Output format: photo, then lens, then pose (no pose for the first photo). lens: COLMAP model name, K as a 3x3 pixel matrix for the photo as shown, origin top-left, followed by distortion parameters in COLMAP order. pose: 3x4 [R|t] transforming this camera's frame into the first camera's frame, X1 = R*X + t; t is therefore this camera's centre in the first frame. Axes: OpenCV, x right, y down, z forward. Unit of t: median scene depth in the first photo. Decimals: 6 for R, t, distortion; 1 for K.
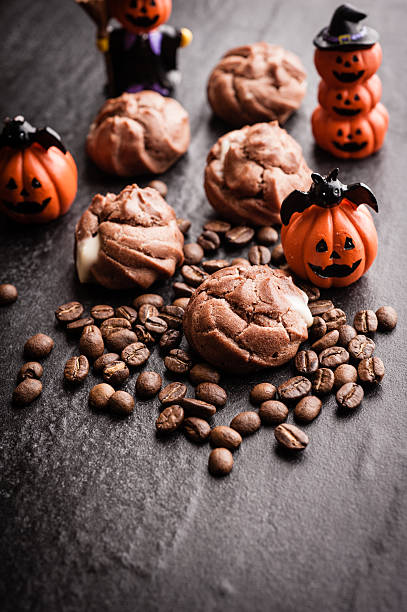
lens RADIAL K [[1192.1, 0, 203.6], [0, 1192.1, 306.1], [0, 0, 1]] dist [0.025618, 0.103420]
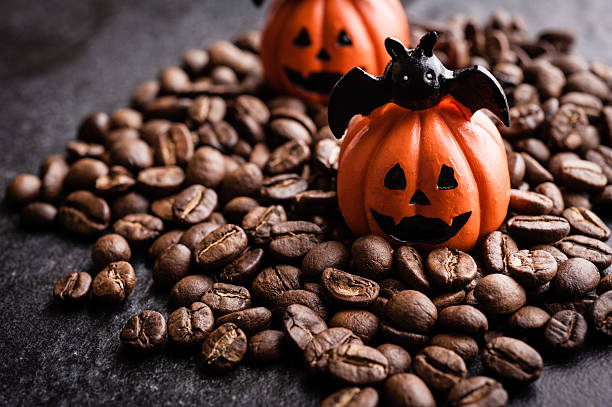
lens RADIAL K [[1312.8, 0, 305.3], [0, 1312.8, 203.2], [0, 0, 1]] dist [0.027364, 0.074442]
pose [[0.986410, 0.098820, -0.131260, 0.061380], [-0.116823, 0.983602, -0.137406, 0.079166], [0.115529, 0.150873, 0.981779, 0.441257]]
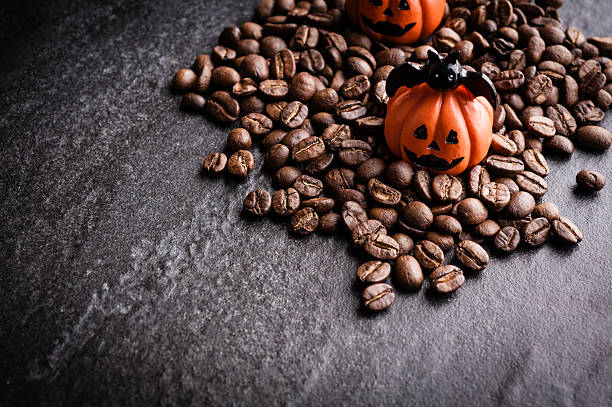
lens RADIAL K [[1192.1, 0, 306.4], [0, 1192.1, 201.3], [0, 0, 1]] dist [0.025618, 0.103420]
pose [[0.960280, 0.260878, -0.099020, 0.039683], [-0.246304, 0.959234, 0.138582, -0.084546], [0.131136, -0.108688, 0.985388, 0.117432]]
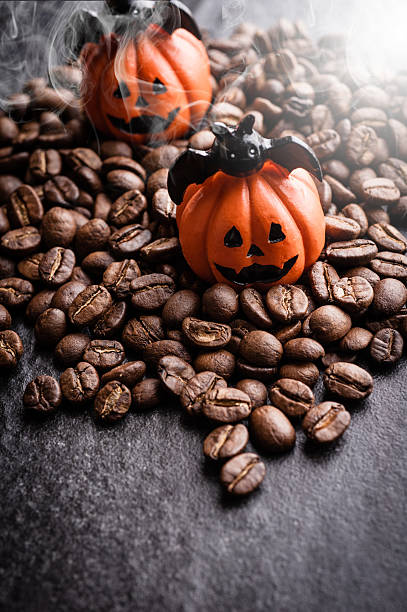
lens RADIAL K [[1253.4, 0, 203.6], [0, 1253.4, 307.9], [0, 0, 1]] dist [0.027811, 0.082115]
pose [[0.999636, -0.021421, -0.016389, 0.012758], [0.022671, 0.996515, 0.080277, -0.046039], [0.014613, -0.080620, 0.996638, 0.347135]]
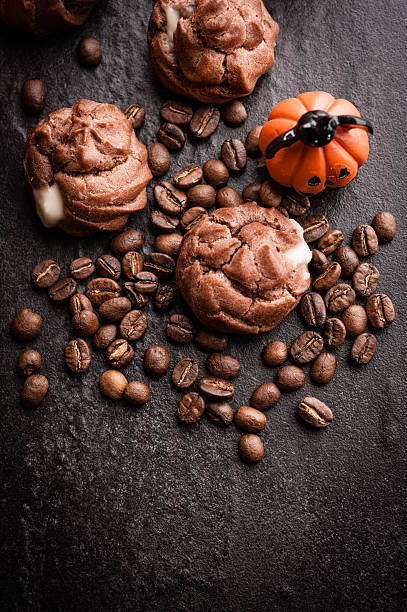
lens RADIAL K [[1192.1, 0, 203.6], [0, 1192.1, 306.1], [0, 0, 1]] dist [0.025618, 0.103420]
pose [[0.976439, -0.205360, 0.066283, -0.068387], [0.119533, 0.770460, 0.626182, -0.609548], [-0.179661, -0.603506, 0.776855, 0.284629]]
